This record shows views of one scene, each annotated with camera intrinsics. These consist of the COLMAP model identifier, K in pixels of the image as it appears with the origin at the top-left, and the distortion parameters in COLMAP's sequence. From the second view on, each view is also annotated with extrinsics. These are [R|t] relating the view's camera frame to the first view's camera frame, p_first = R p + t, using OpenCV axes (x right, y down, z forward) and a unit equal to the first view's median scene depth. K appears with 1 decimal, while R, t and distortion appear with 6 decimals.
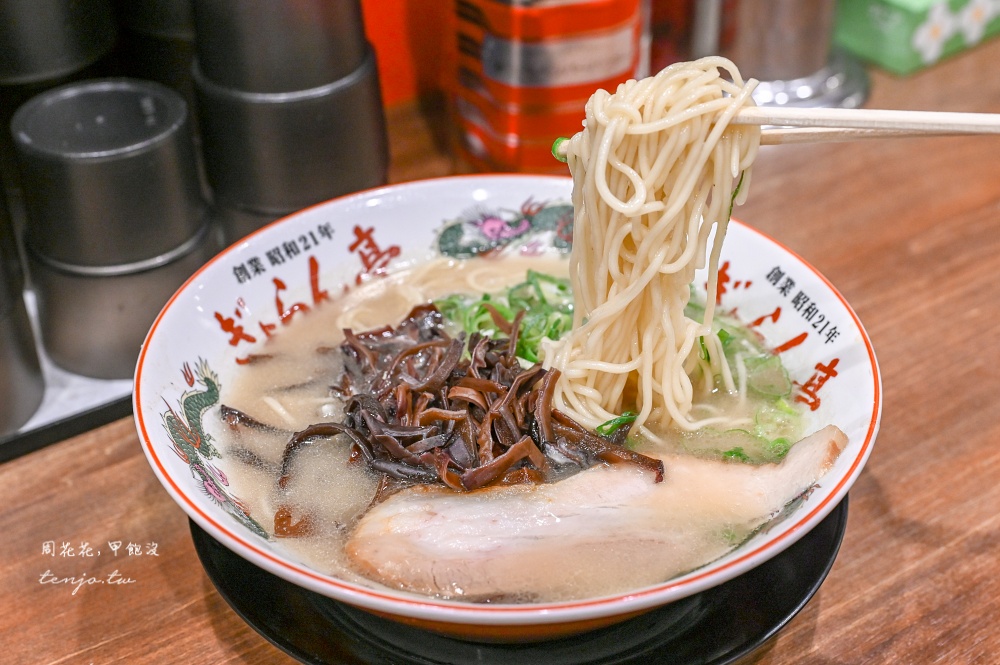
lens RADIAL K [[1323.8, 0, 529.9], [0, 1323.8, 319.2], [0, 0, 1]] dist [0.002929, 0.000000]
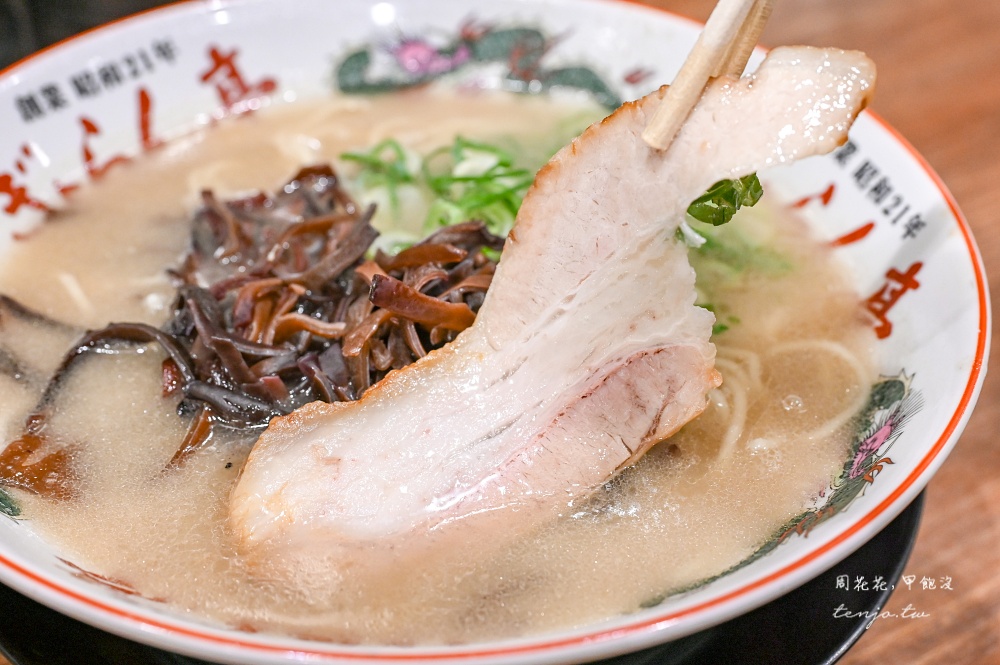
lens RADIAL K [[1602.2, 0, 501.8], [0, 1602.2, 330.9], [0, 0, 1]] dist [0.021359, 0.000000]
pose [[0.999509, 0.031293, -0.001468, 0.024397], [-0.031096, 0.996721, 0.074699, 0.009696], [0.003801, -0.074617, 0.997205, 0.183534]]
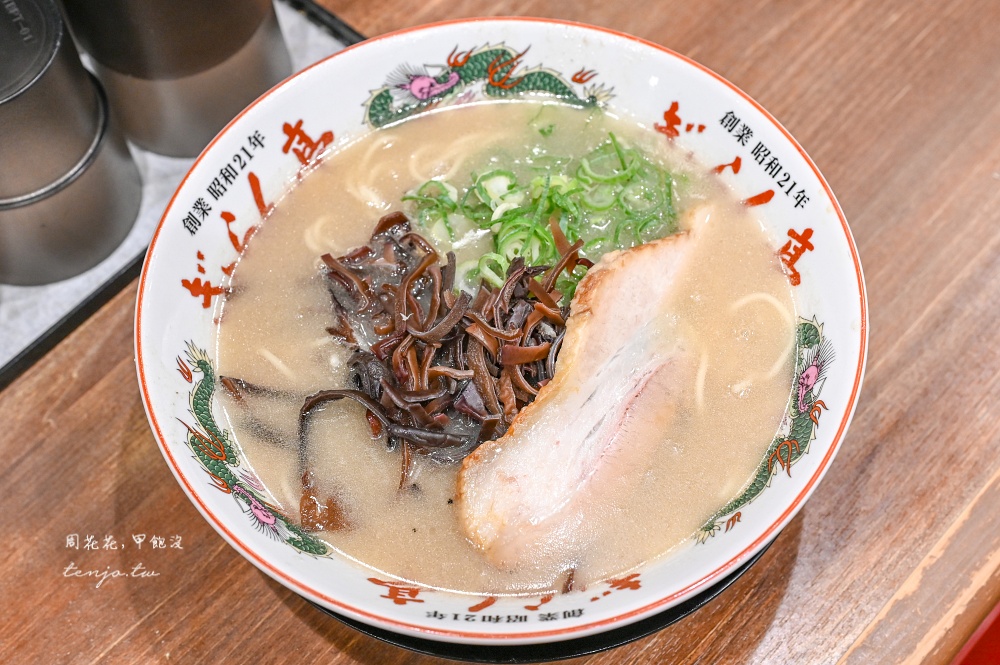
lens RADIAL K [[1405.3, 0, 501.2], [0, 1405.3, 333.9], [0, 0, 1]] dist [0.001912, 0.000000]
pose [[0.979932, -0.188838, 0.063831, -0.076949], [0.152644, 0.916827, 0.368956, -0.297966], [-0.128194, -0.351808, 0.927253, -0.000502]]
